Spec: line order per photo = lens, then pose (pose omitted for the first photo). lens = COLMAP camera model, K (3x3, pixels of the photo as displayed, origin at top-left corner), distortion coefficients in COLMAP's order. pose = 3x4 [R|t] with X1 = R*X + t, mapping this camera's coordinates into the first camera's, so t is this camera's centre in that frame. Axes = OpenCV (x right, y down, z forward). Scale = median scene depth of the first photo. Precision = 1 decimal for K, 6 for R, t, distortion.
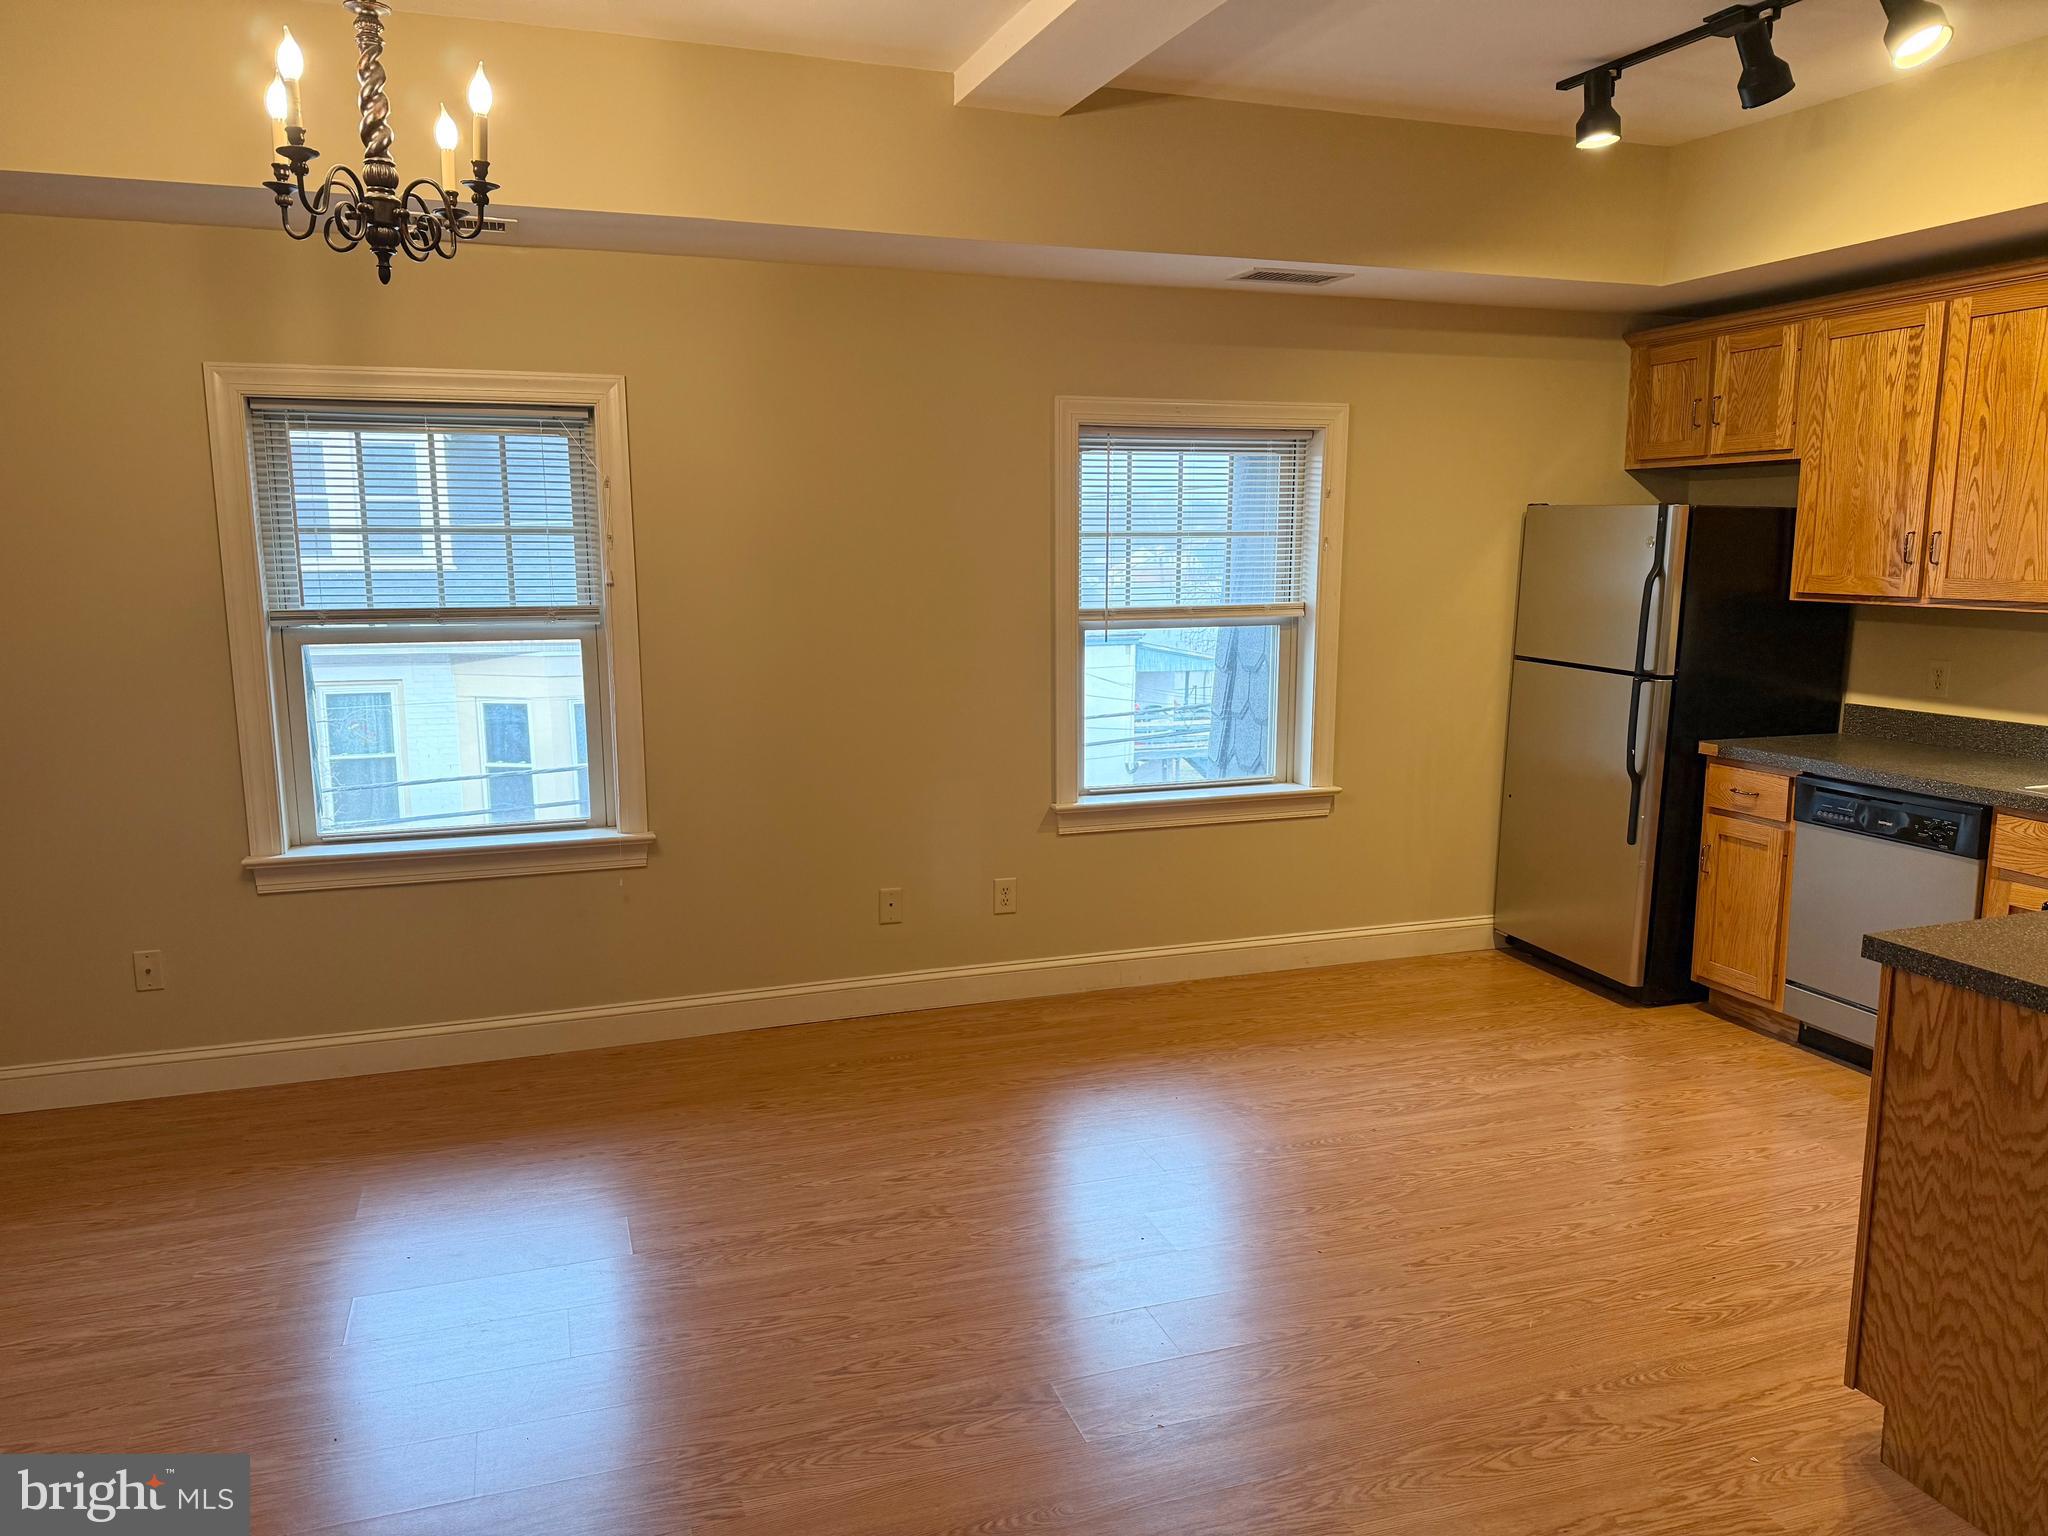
lens RADIAL K [[1431.8, 0, 1025.2], [0, 1431.8, 761.8], [0, 0, 1]] dist [0.109197, -0.130485]
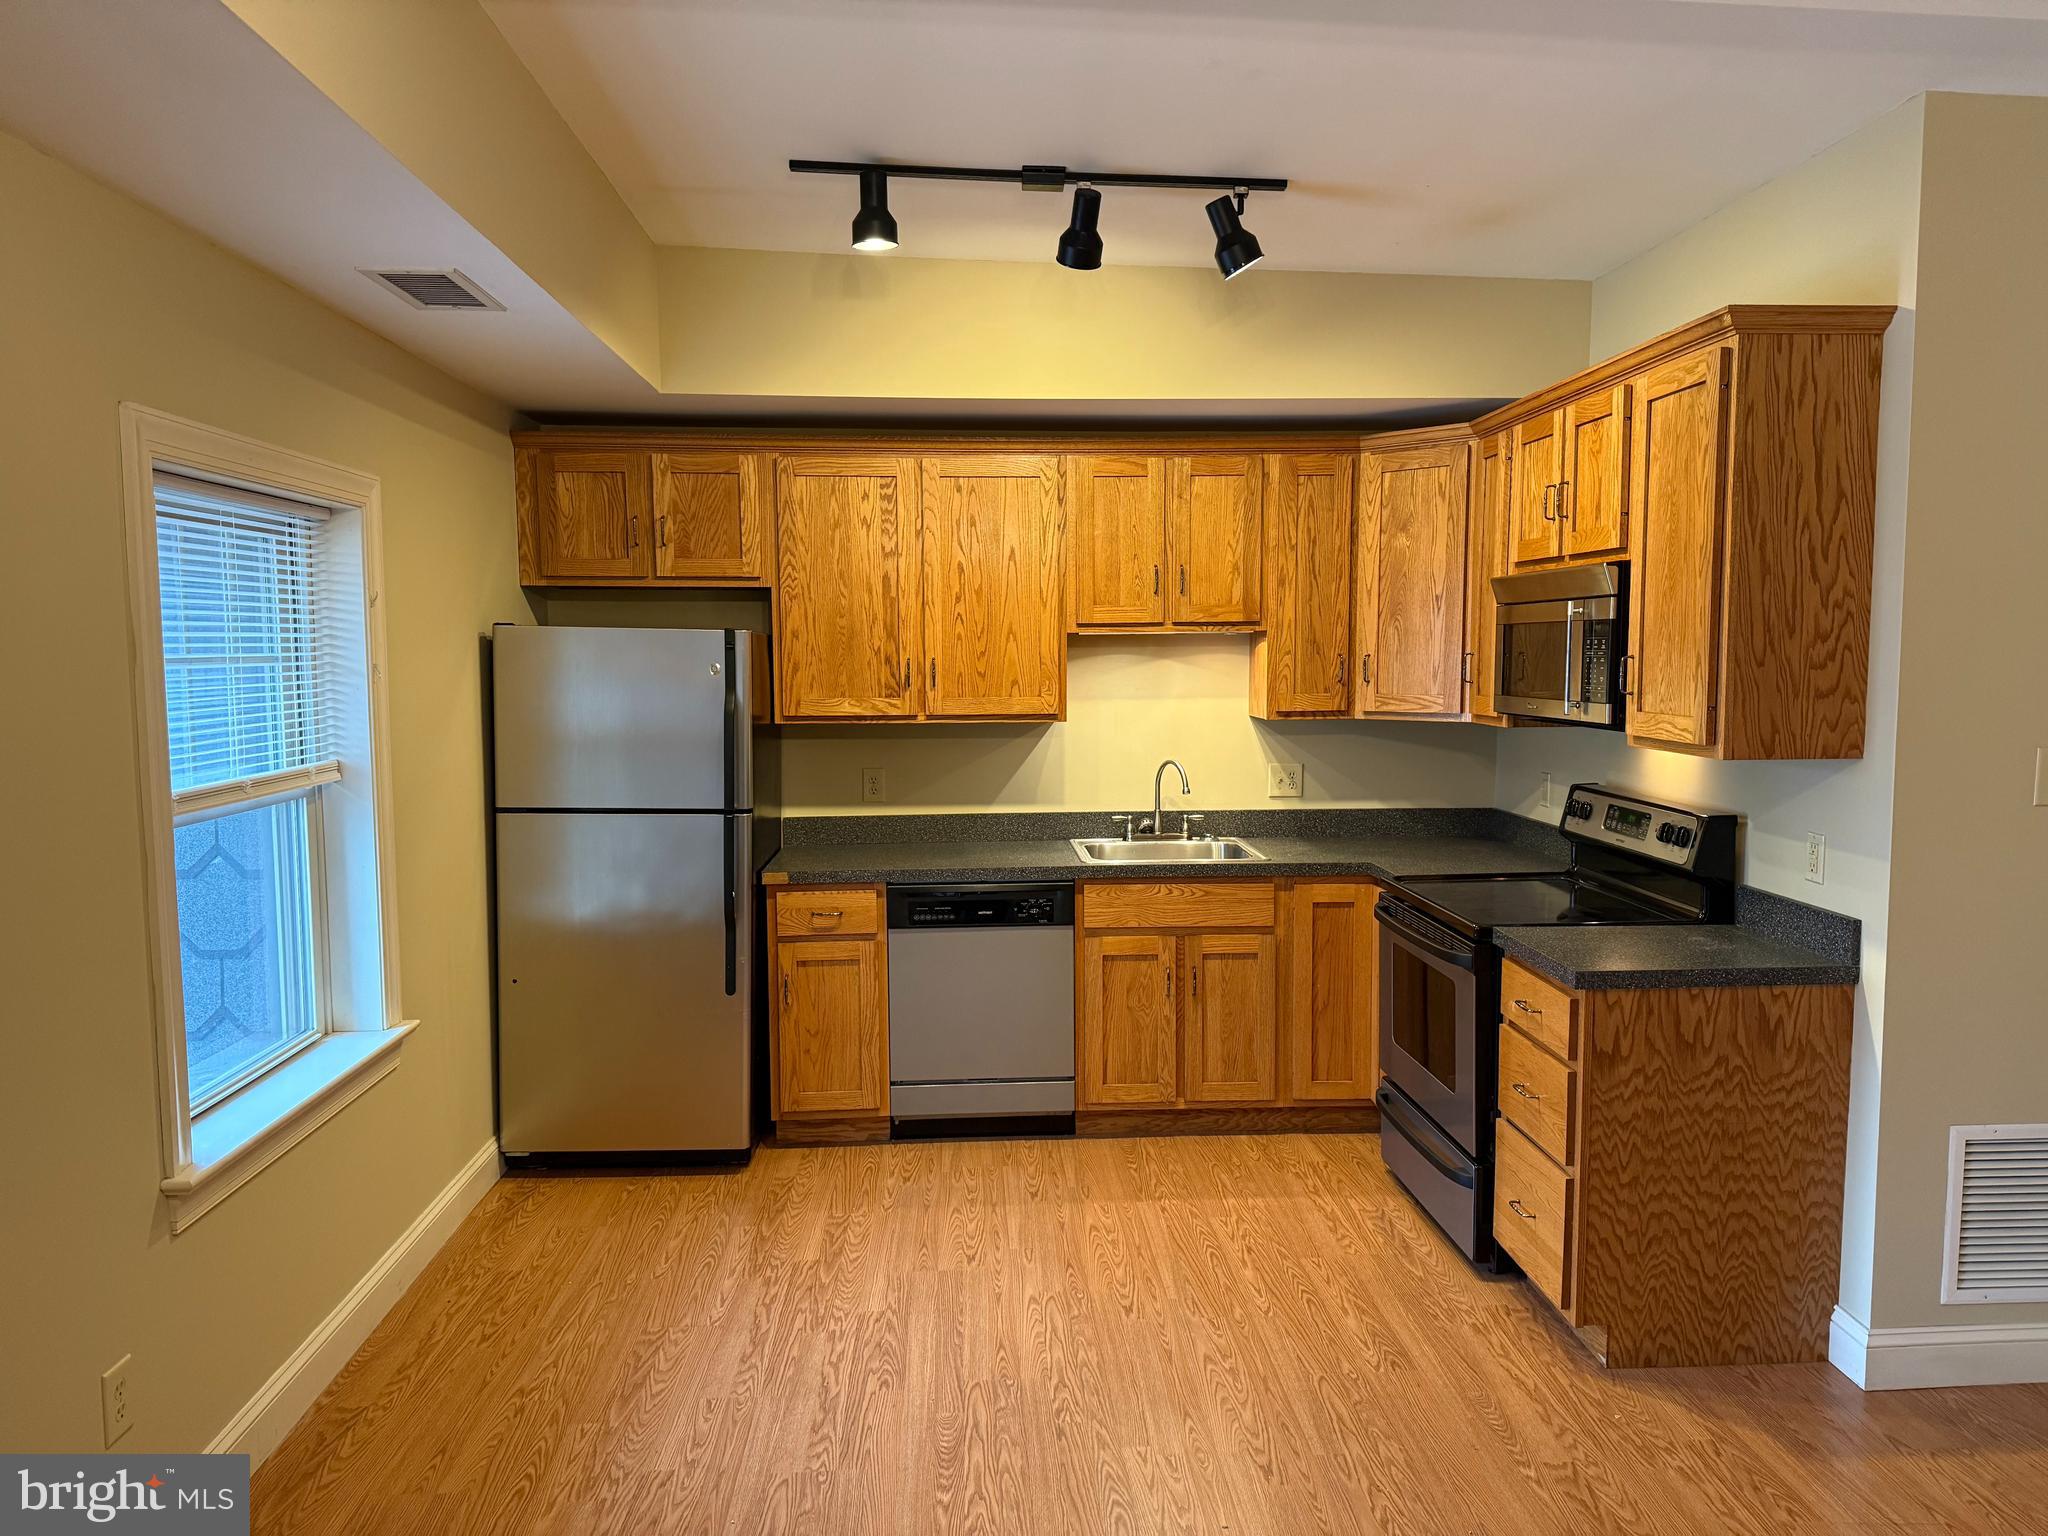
lens RADIAL K [[1426.5, 0, 1024.0], [0, 1426.5, 768.0], [0, 0, 1]] dist [0.125750, -0.216430]
pose [[0.267765, -0.081137, 0.960062, -0.449686], [0.149536, 0.987873, 0.041781, -0.108486], [-0.951809, 0.132376, 0.276650, 0.635717]]
